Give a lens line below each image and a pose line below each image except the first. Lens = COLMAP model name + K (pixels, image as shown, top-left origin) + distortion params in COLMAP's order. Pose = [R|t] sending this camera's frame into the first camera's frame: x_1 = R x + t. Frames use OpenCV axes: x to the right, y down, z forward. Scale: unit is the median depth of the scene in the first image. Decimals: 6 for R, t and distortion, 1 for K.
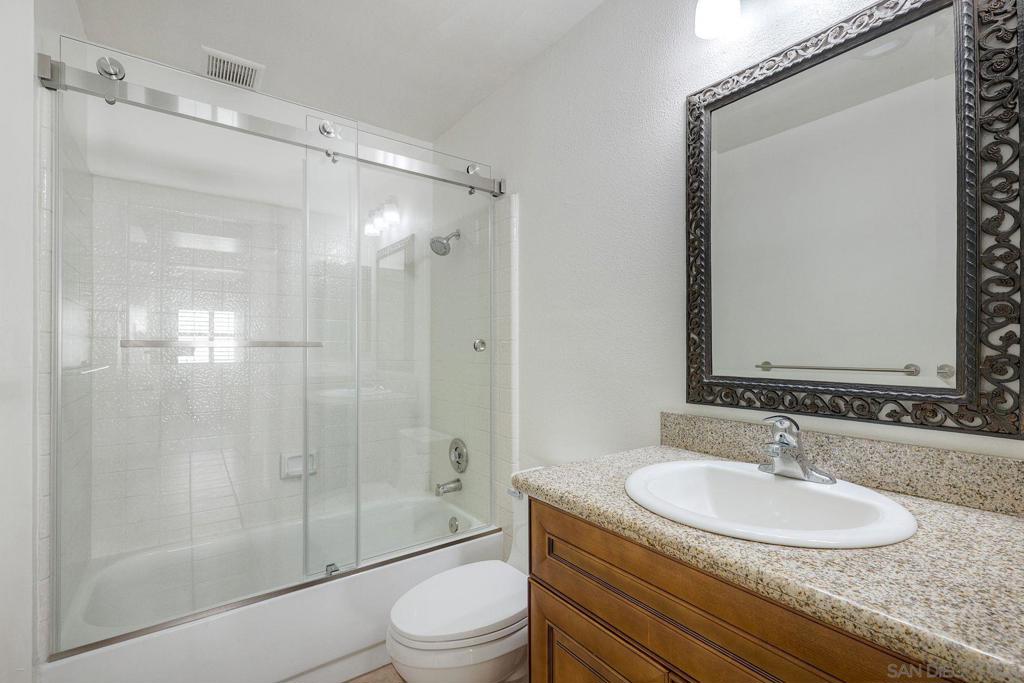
lens RADIAL K [[449.8, 0, 513.9], [0, 449.8, 344.4], [0, 0, 1]] dist [0.004073, 0.000771]
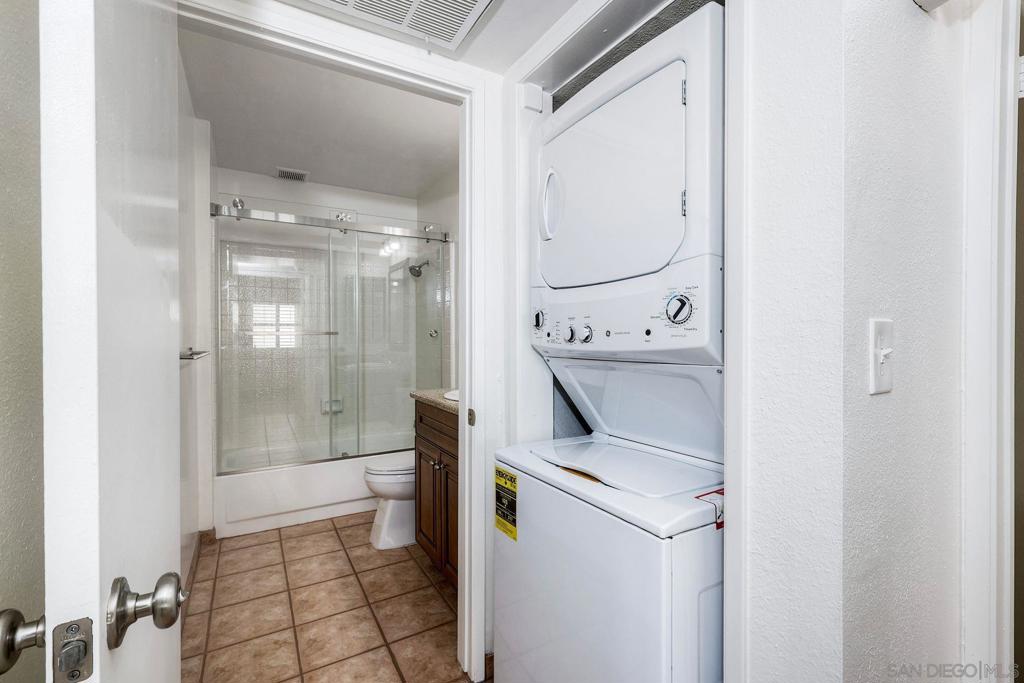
lens RADIAL K [[449.8, 0, 509.6], [0, 449.8, 340.2], [0, 0, 1]] dist [0.004073, 0.000771]
pose [[0.993764, 0.001085, -0.111495, 0.348028], [0.000833, 0.999853, 0.017153, -0.001349], [0.111497, -0.017139, 0.993617, -0.555377]]
